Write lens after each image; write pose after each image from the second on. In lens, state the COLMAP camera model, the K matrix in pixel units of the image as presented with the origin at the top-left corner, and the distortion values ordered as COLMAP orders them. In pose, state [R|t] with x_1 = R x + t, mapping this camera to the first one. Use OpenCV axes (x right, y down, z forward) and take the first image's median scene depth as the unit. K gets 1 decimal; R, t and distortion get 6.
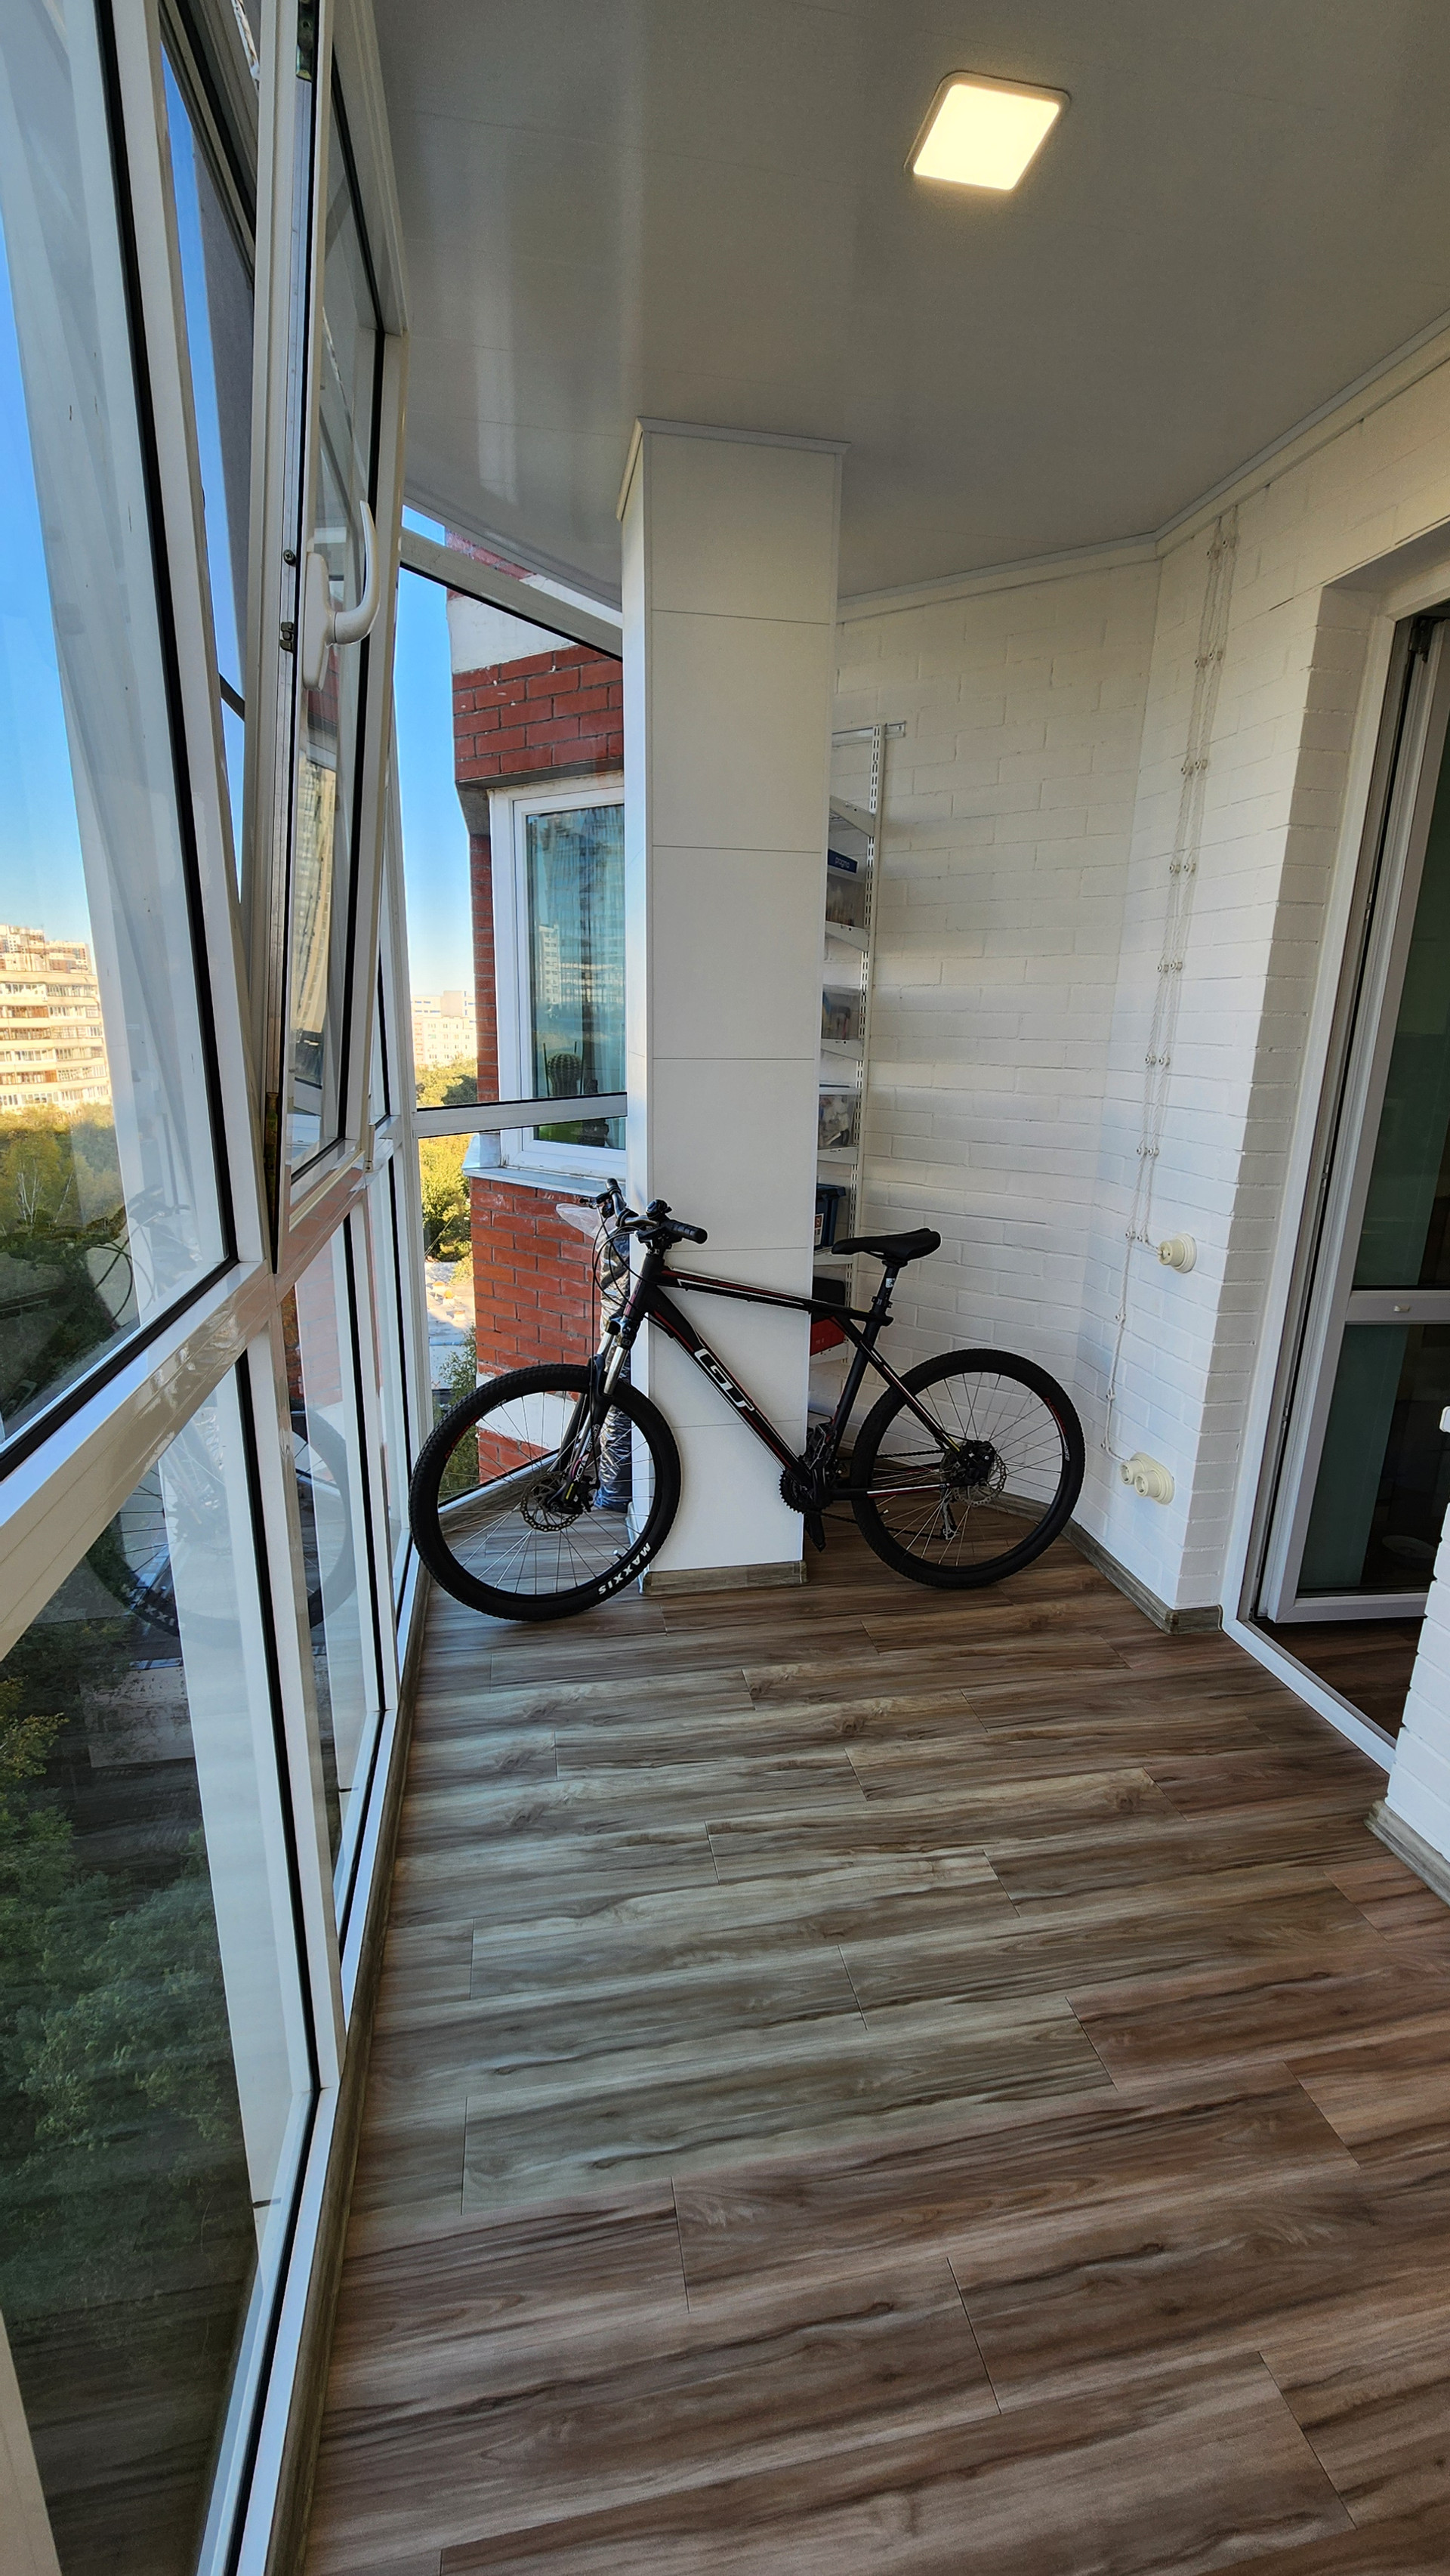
lens RADIAL K [[1046.8, 0, 721.8], [0, 1046.8, 1283.7], [0, 0, 1]] dist [-0.000021, -0.001277]
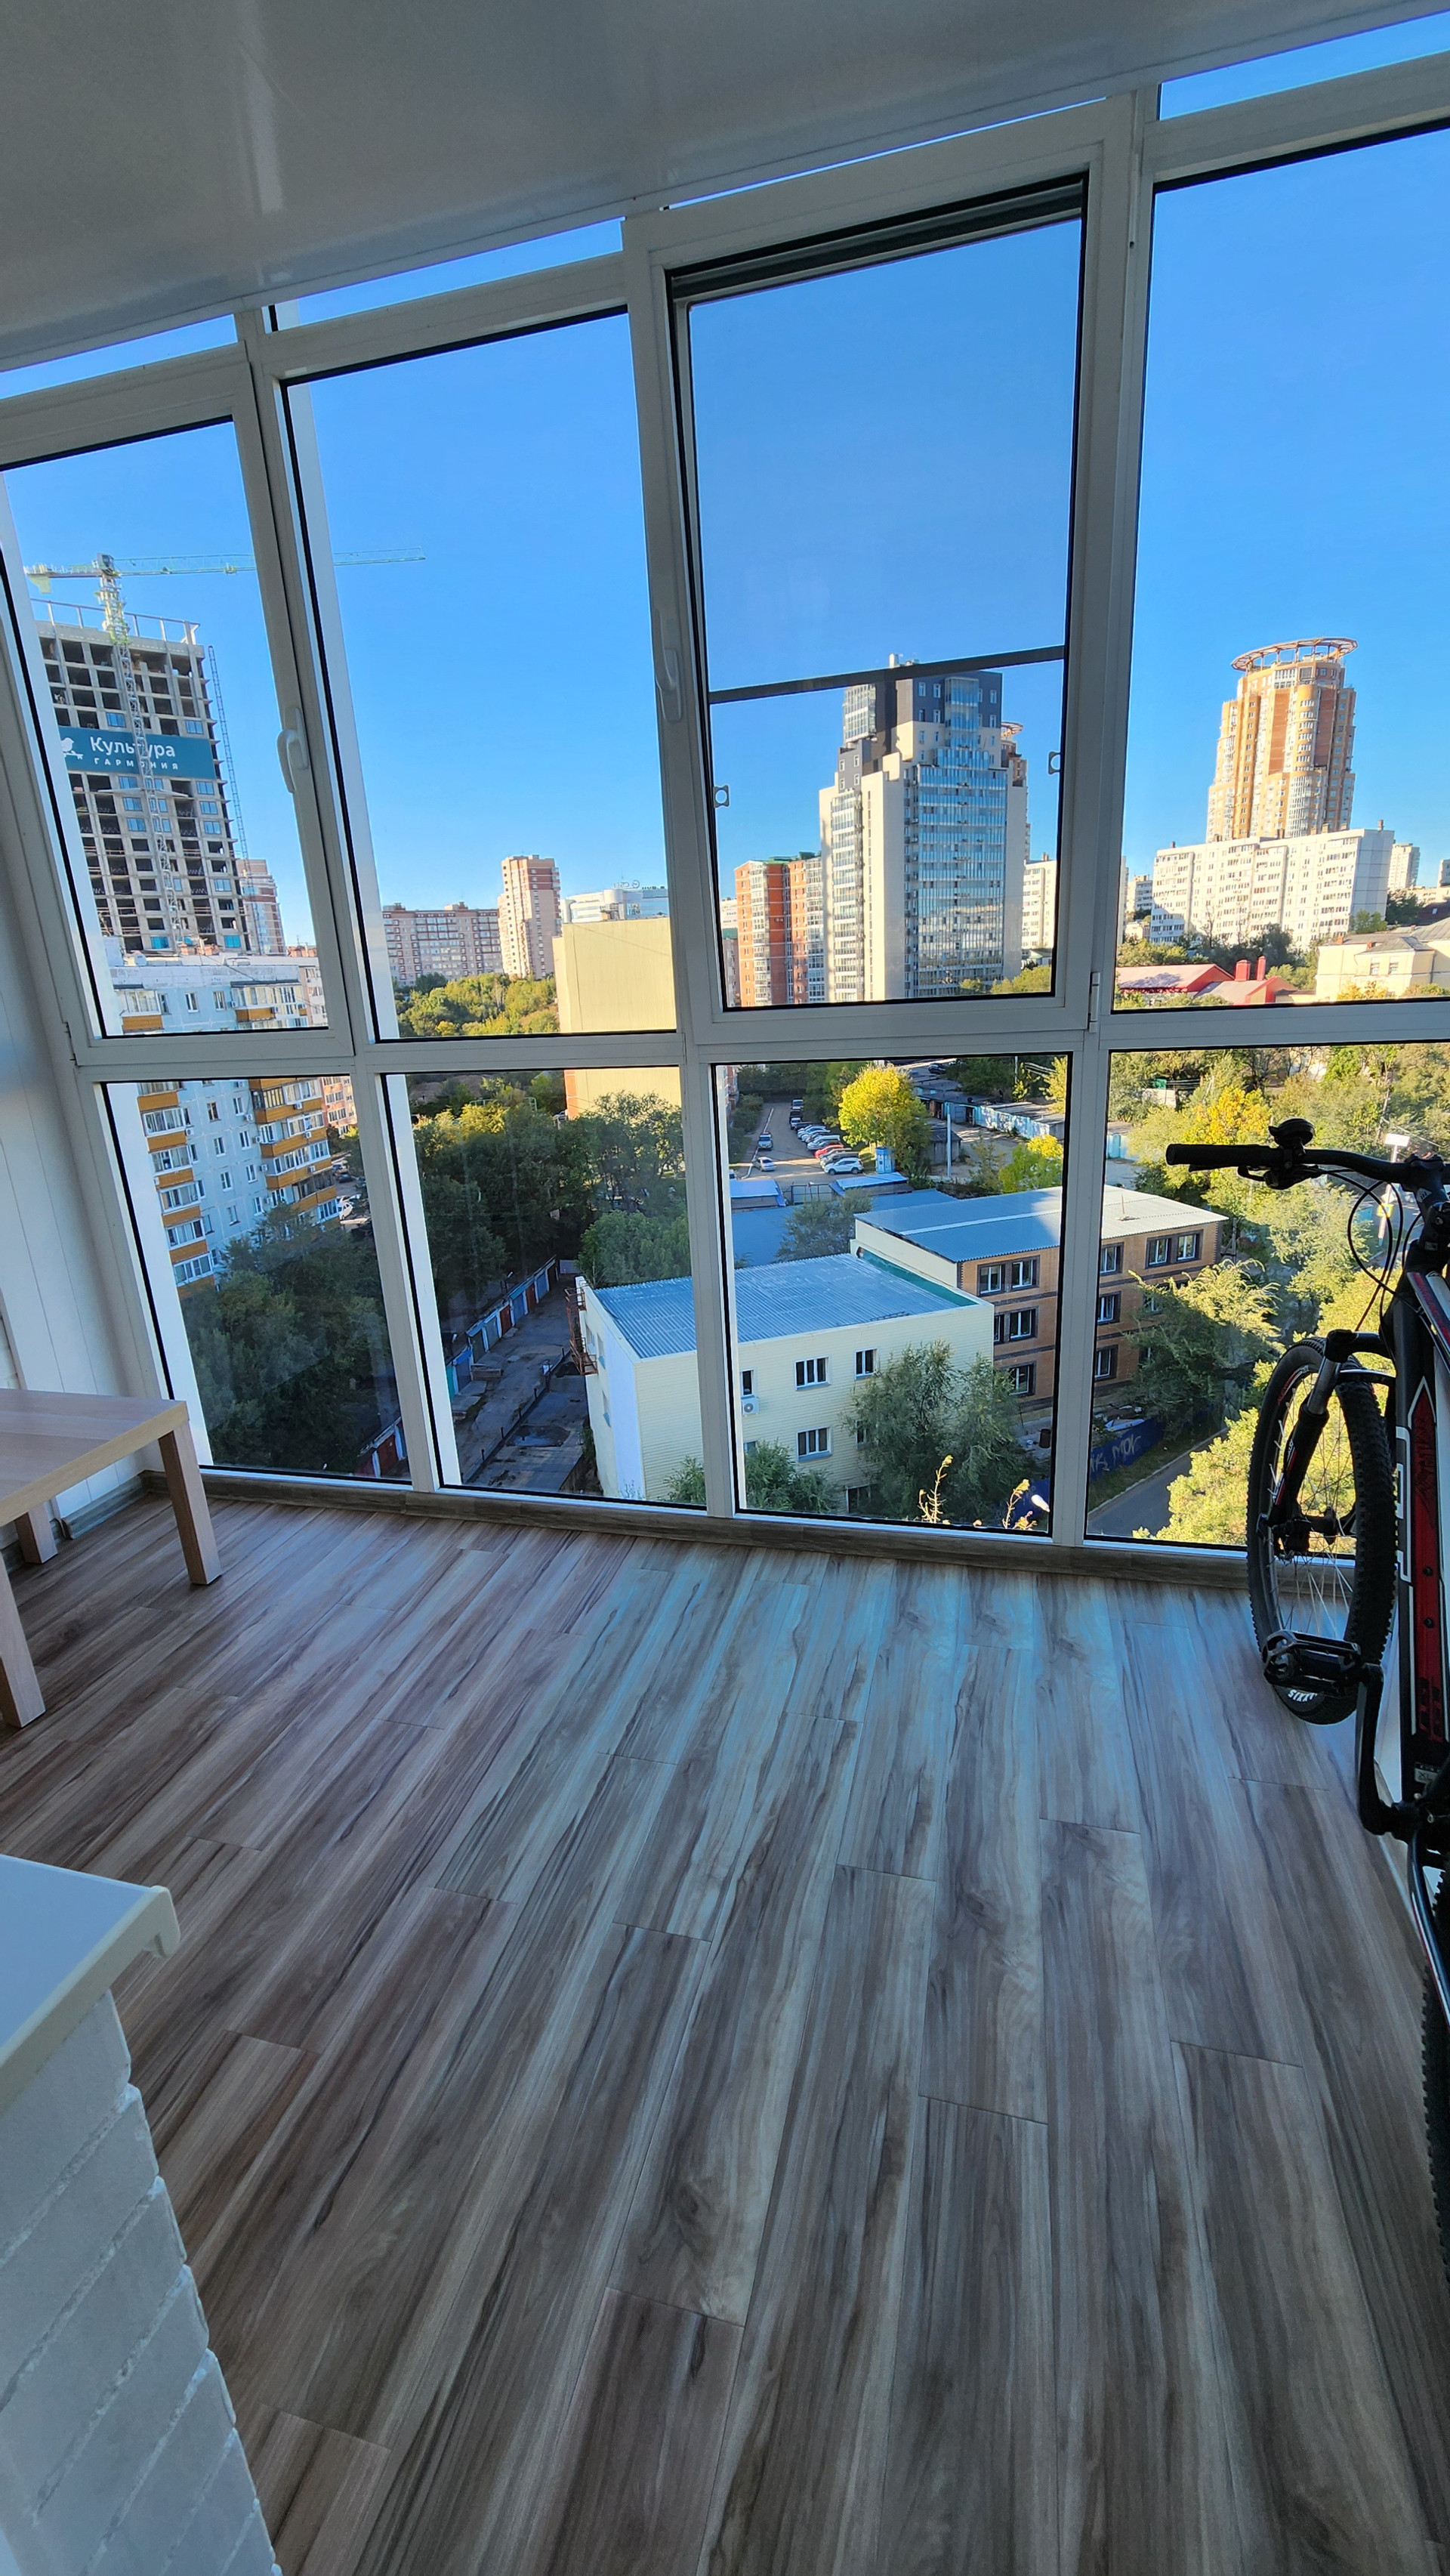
lens RADIAL K [[1046.8, 0, 721.8], [0, 1046.8, 1283.7], [0, 0, 1]] dist [-0.000021, -0.001277]
pose [[-0.437312, 0.254850, -0.862444, 0.828824], [-0.181390, 0.914301, 0.362149, -0.197518], [0.880827, 0.314811, -0.353607, 1.181428]]
